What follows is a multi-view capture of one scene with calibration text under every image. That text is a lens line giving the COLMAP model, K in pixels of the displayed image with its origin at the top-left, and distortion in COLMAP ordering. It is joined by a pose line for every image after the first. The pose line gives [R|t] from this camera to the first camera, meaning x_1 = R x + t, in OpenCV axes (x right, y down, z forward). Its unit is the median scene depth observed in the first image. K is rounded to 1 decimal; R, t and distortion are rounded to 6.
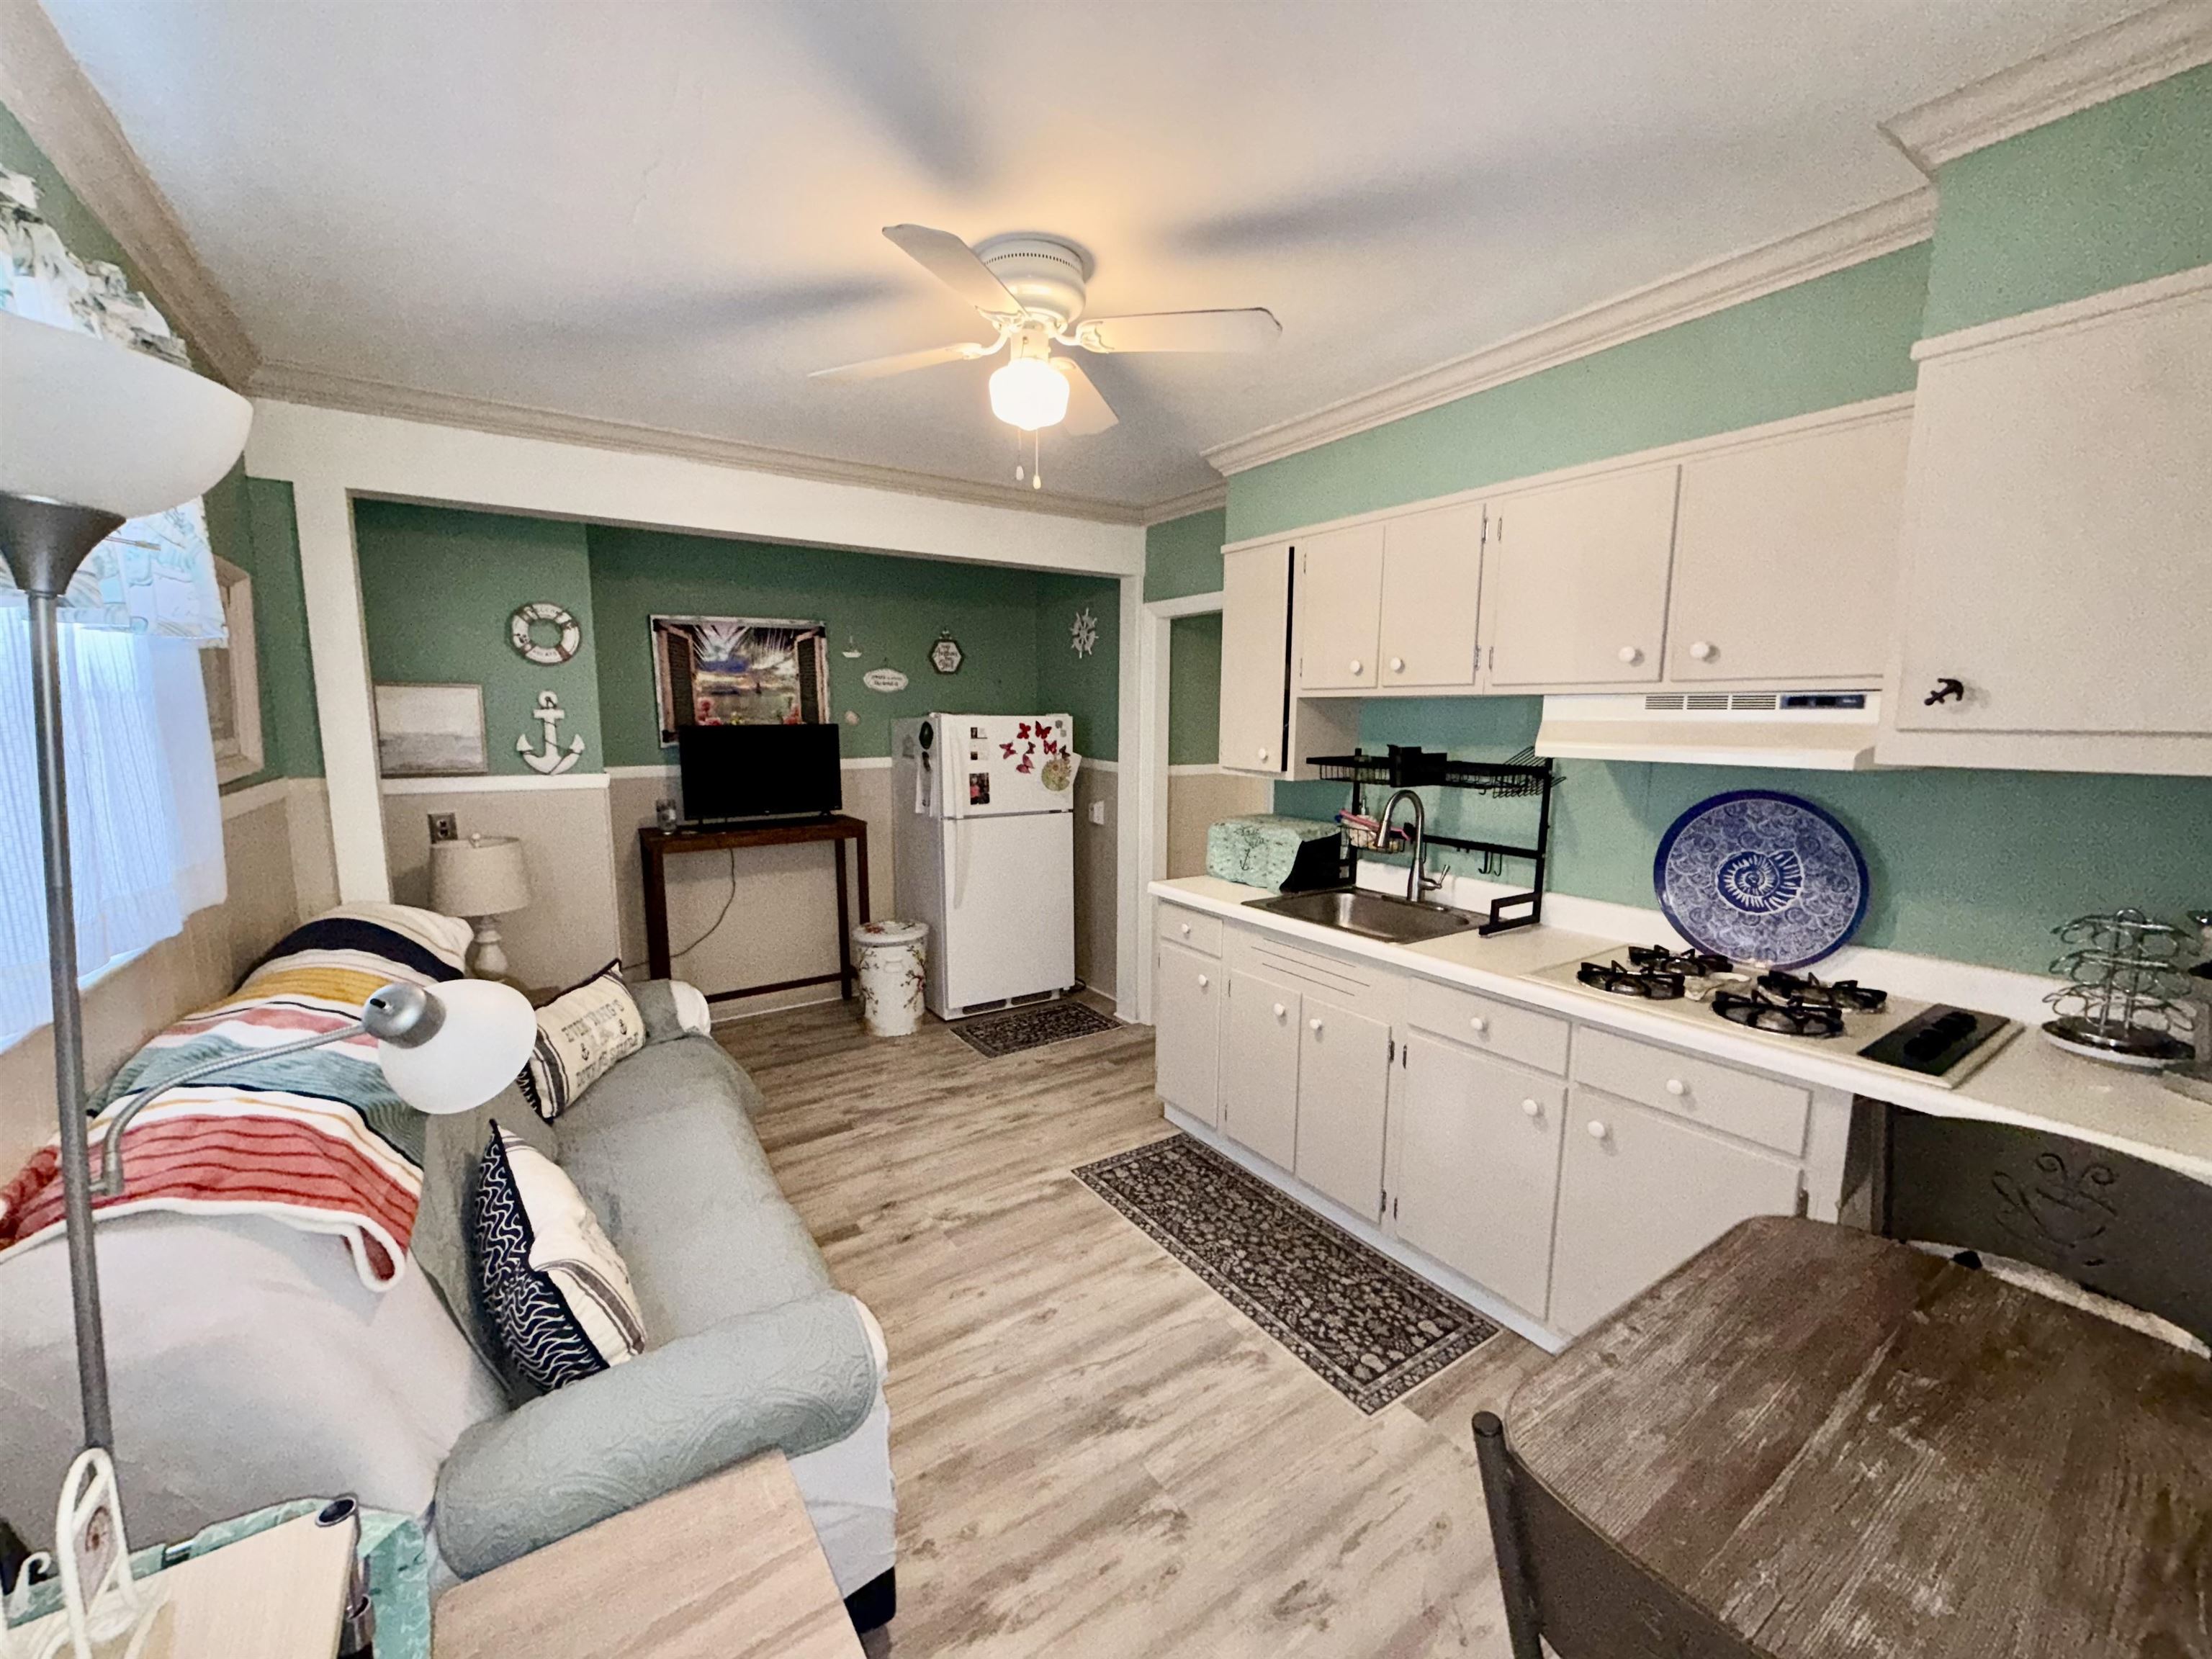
lens RADIAL K [[881.4, 0, 1100.6], [0, 881.4, 826.9], [0, 0, 1]] dist [0.000699, 0.000103]
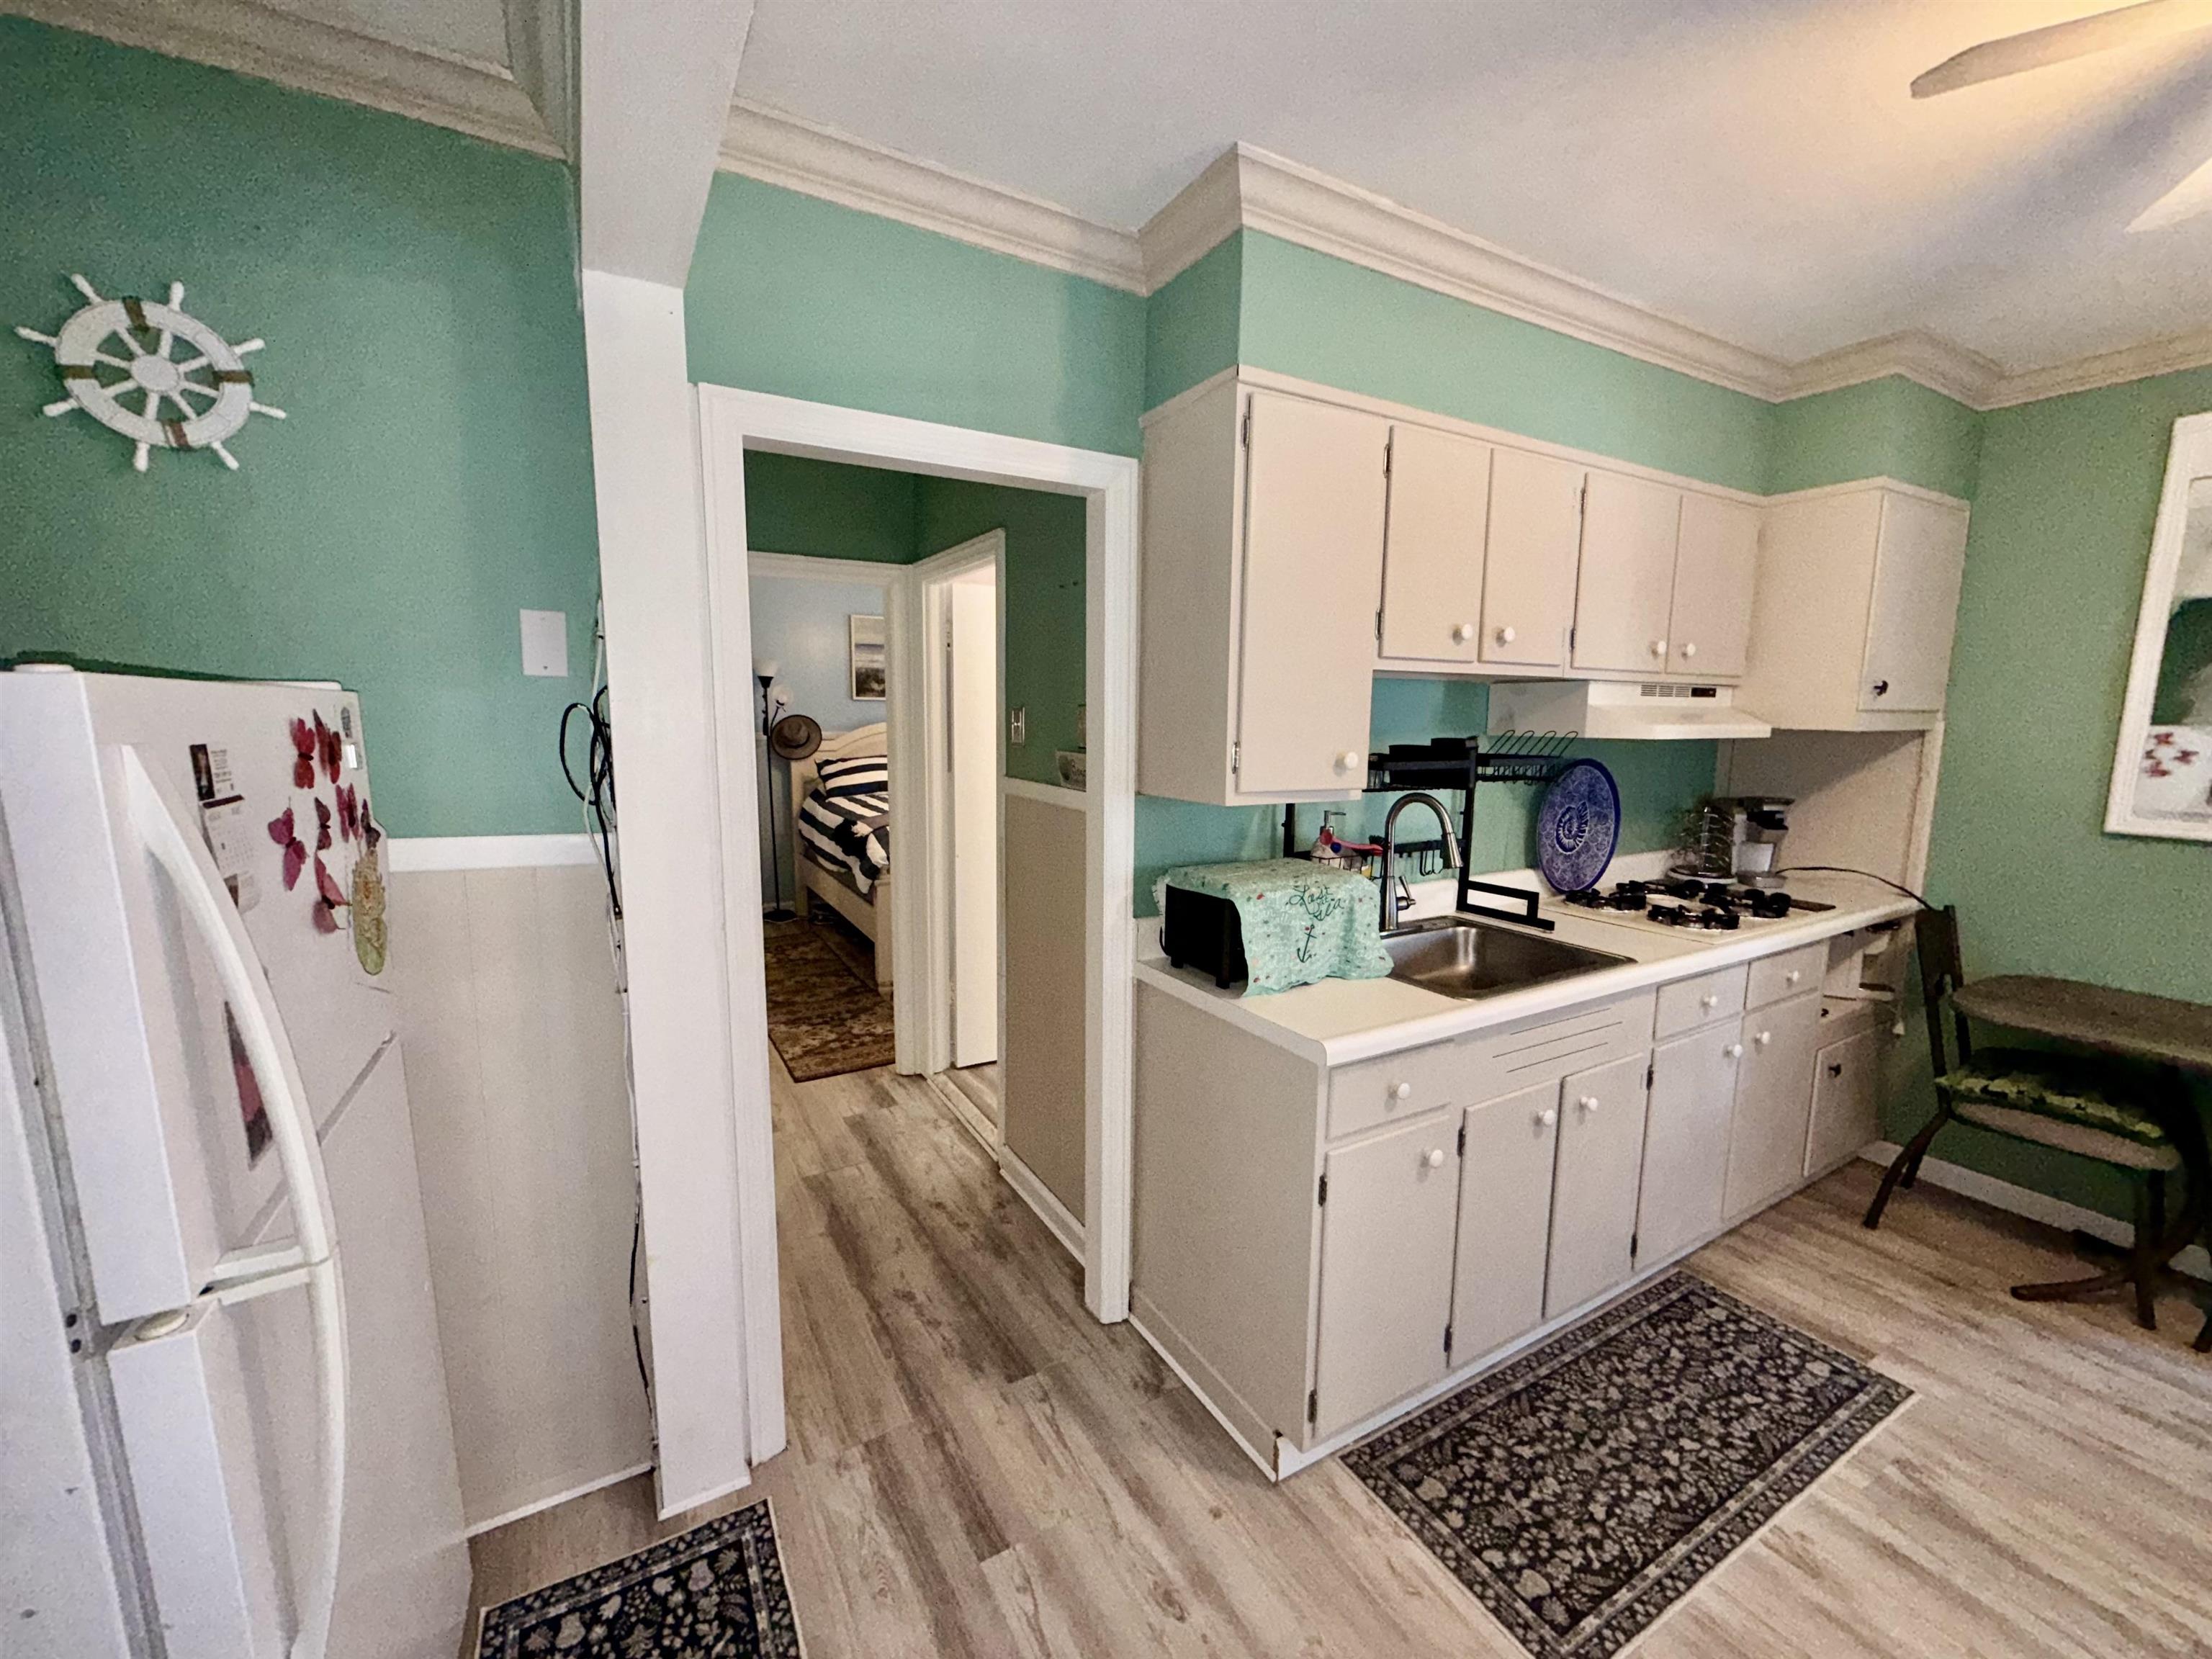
lens RADIAL K [[881.4, 0, 1101.3], [0, 881.4, 829.8], [0, 0, 1]] dist [0.000699, 0.000103]
pose [[0.074941, -0.137098, 0.987718, -0.536985], [0.122144, 0.984307, 0.127357, -0.167292], [-0.989679, 0.111100, 0.090511, 1.394460]]
